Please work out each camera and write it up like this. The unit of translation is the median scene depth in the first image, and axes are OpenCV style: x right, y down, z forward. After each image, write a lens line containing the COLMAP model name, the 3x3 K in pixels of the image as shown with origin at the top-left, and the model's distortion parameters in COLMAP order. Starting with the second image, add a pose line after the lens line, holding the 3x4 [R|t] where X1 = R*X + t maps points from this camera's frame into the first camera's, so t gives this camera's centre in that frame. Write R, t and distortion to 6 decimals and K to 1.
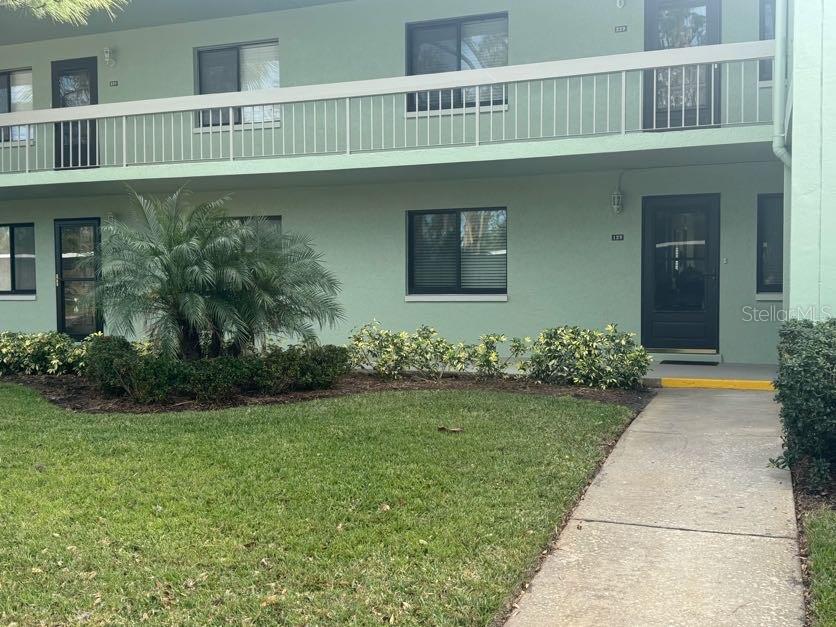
lens RADIAL K [[900.9, 0, 416.9], [0, 900.9, 308.3], [0, 0, 1]] dist [0.122191, 0.000000]
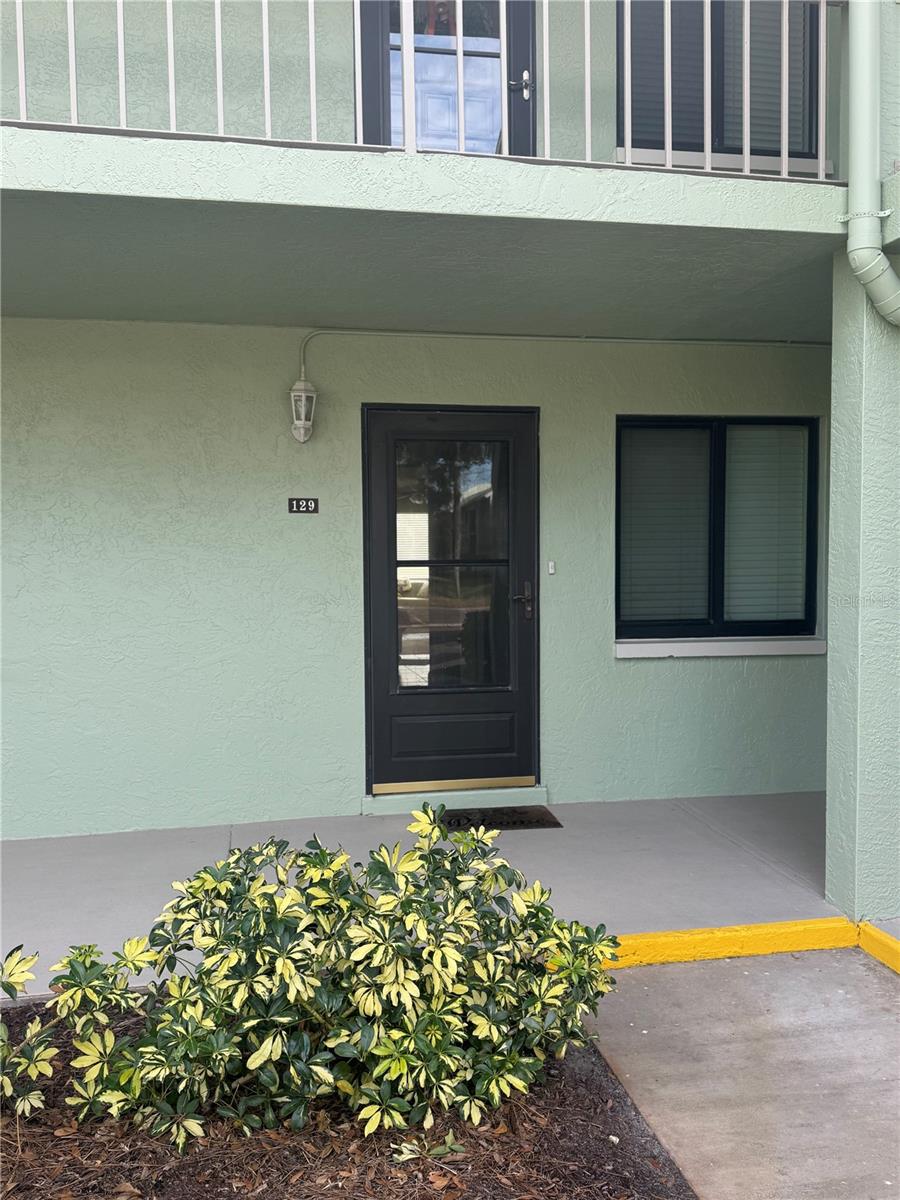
lens RADIAL K [[997.3, 0, 446.9], [0, 997.3, 605.3], [0, 0, 1]] dist [0.064802, -0.001733]
pose [[0.846471, -0.027918, 0.531703, 0.048071], [0.019317, 0.999577, 0.021732, -0.045148], [-0.532085, -0.008125, 0.846652, 0.629783]]
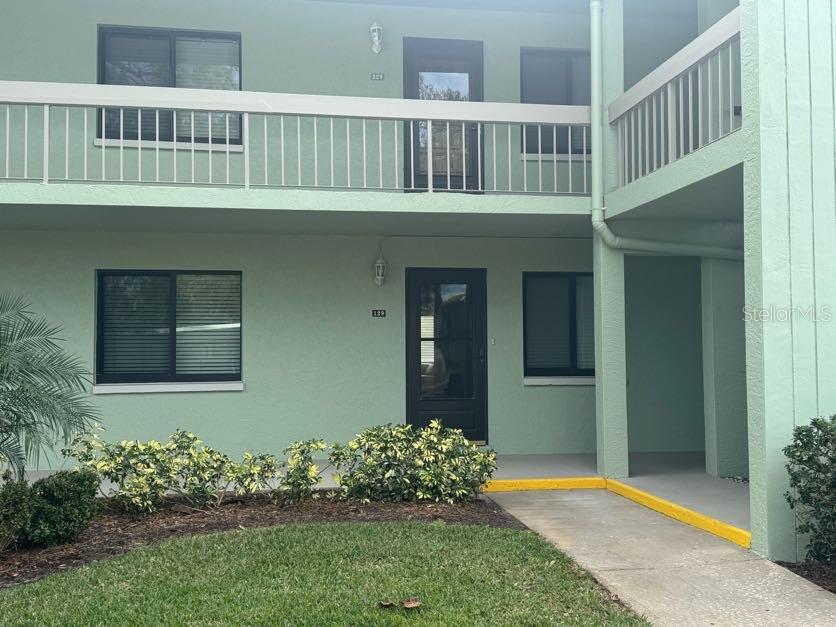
lens RADIAL K [[900.9, 0, 418.0], [0, 900.9, 319.7], [0, 0, 1]] dist [0.122191, 0.000000]
pose [[0.862848, 0.018512, 0.505125, -0.180750], [0.016645, 0.997747, -0.064998, -0.016729], [-0.505190, 0.064491, 0.860595, 0.261590]]
